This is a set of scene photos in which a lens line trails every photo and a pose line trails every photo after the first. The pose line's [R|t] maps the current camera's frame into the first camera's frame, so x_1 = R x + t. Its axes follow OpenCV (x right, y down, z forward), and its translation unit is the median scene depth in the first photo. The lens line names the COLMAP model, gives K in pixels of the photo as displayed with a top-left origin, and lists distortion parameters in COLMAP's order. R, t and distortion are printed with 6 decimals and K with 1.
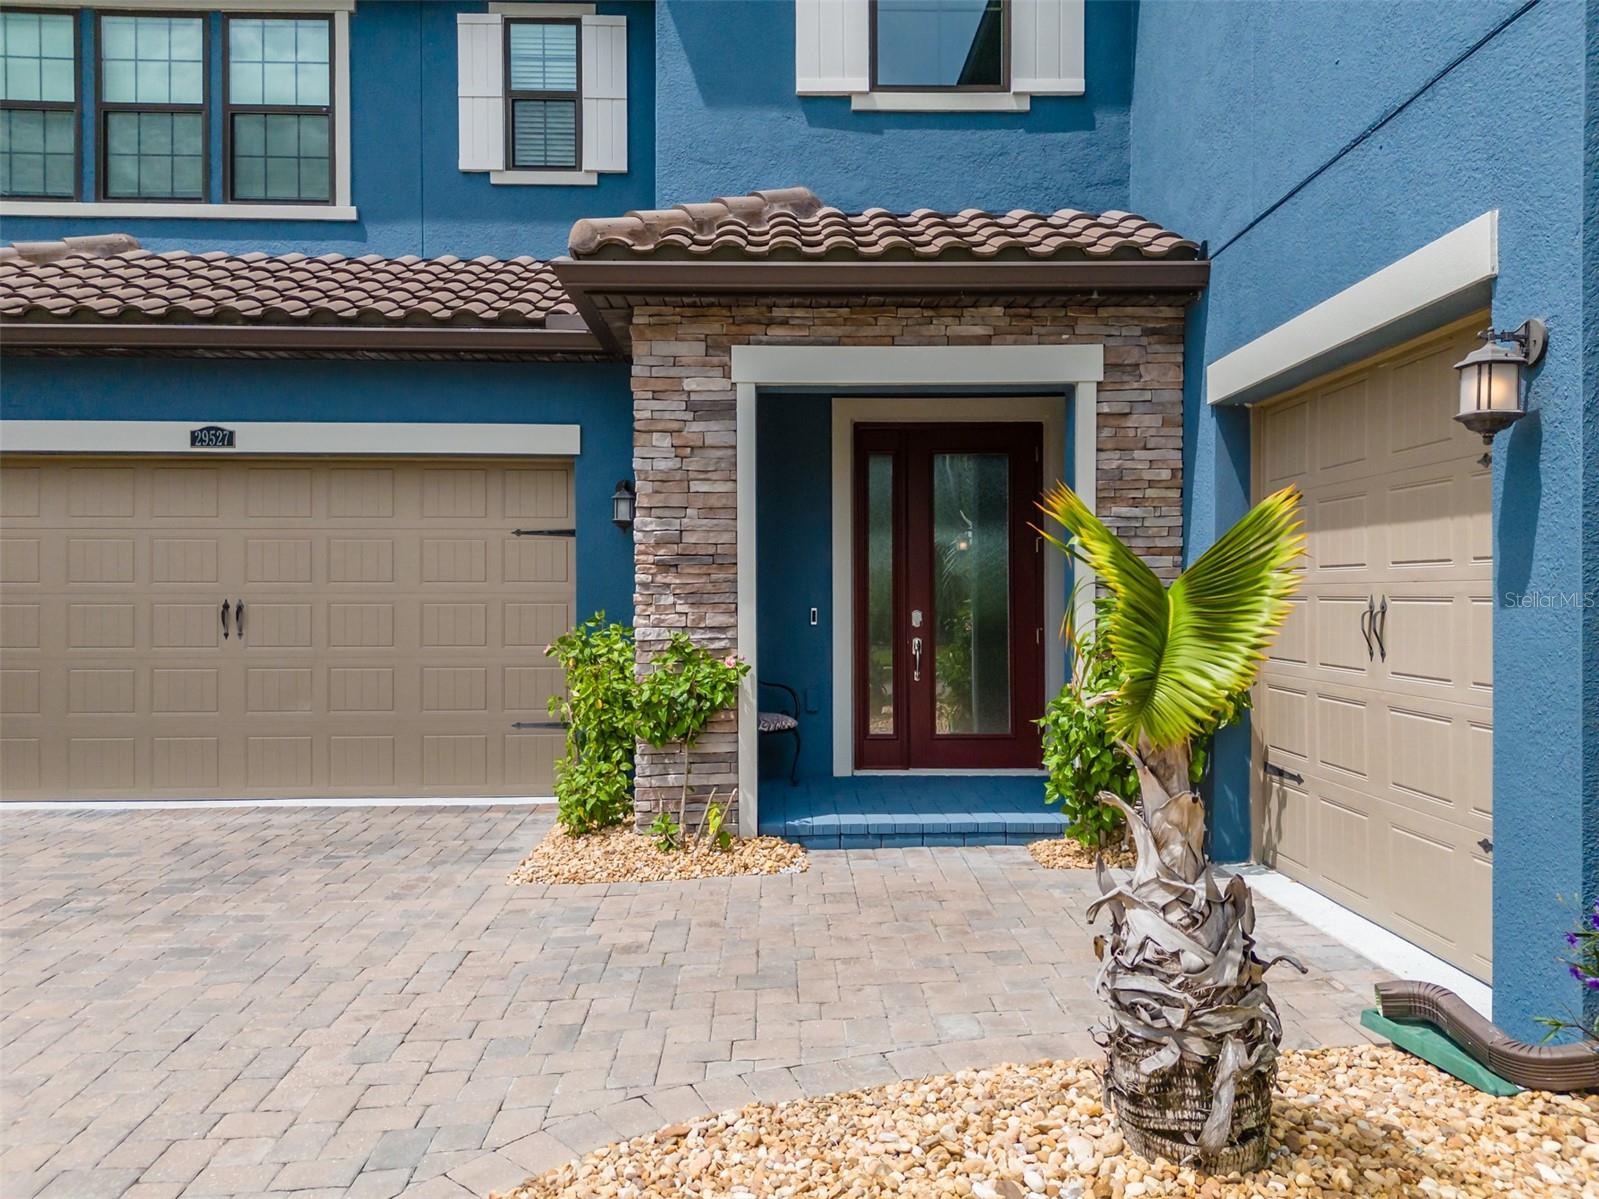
lens RADIAL K [[1145.4, 0, 799.2], [0, 1145.4, 617.5], [0, 0, 1]] dist [0.076667, 0.000904]
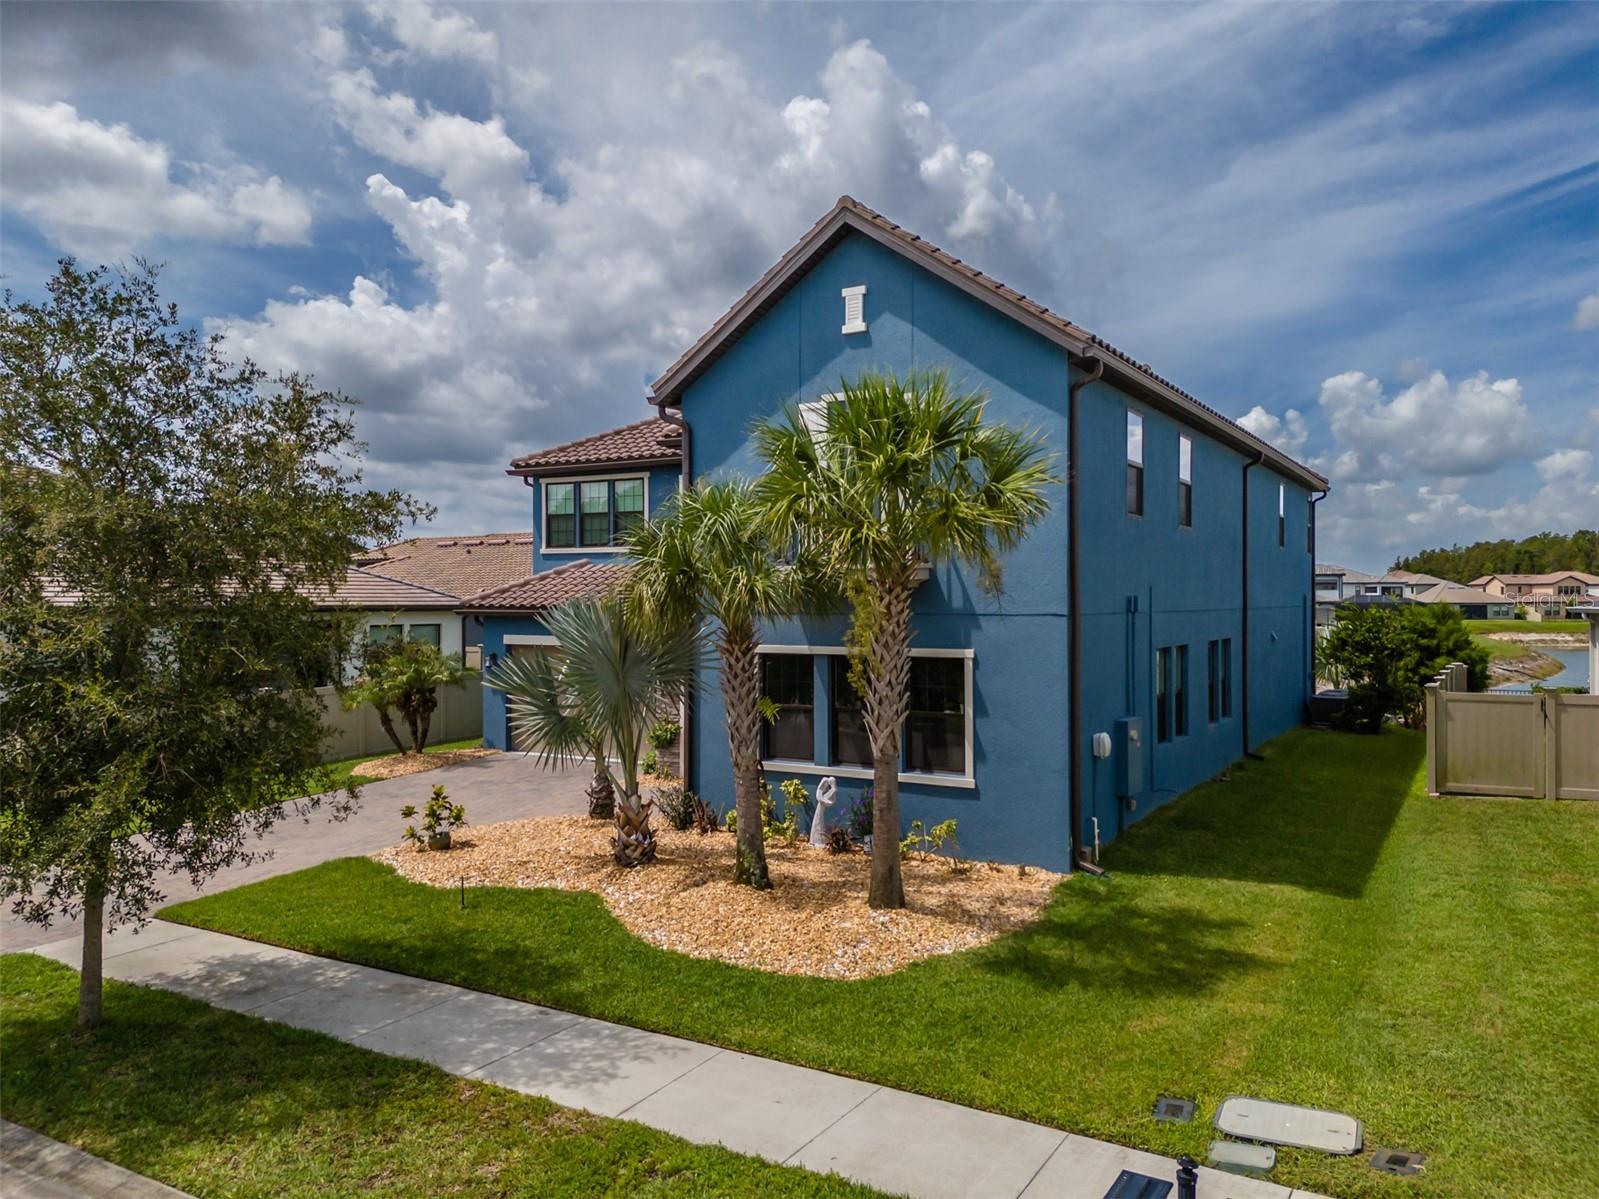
lens RADIAL K [[1200.1, 0, 807.3], [0, 1200.1, 602.2], [0, 0, 1]] dist [0.023411, -0.004678]
pose [[0.857176, -0.000687, -0.515023, 1.700533], [-0.001141, 0.999994, -0.003232, -0.255044], [0.515022, 0.003358, 0.857170, -1.495638]]
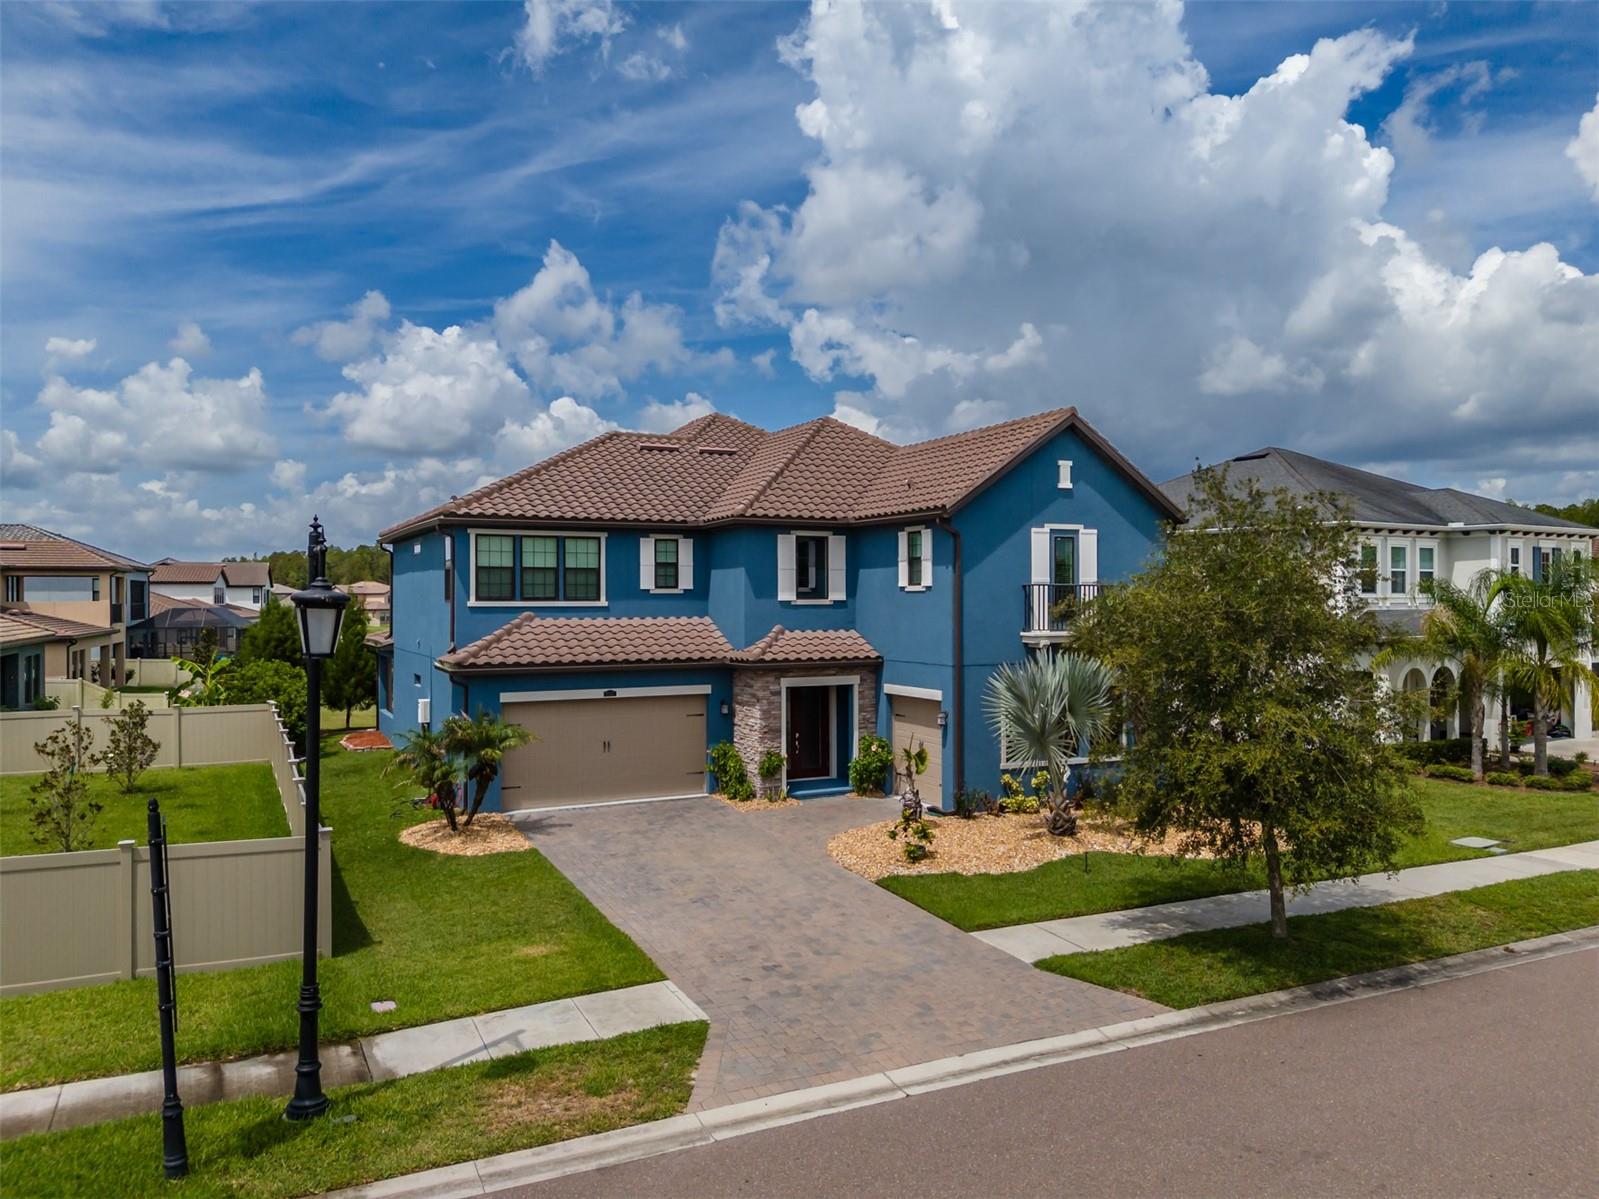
lens RADIAL K [[1200.1, 0, 807.3], [0, 1200.1, 602.2], [0, 0, 1]] dist [0.023411, -0.004678]
pose [[0.890314, -0.002280, 0.455341, -1.597718], [0.004878, 0.999978, -0.004530, -0.405234], [-0.455320, 0.006254, 0.890306, -2.366692]]
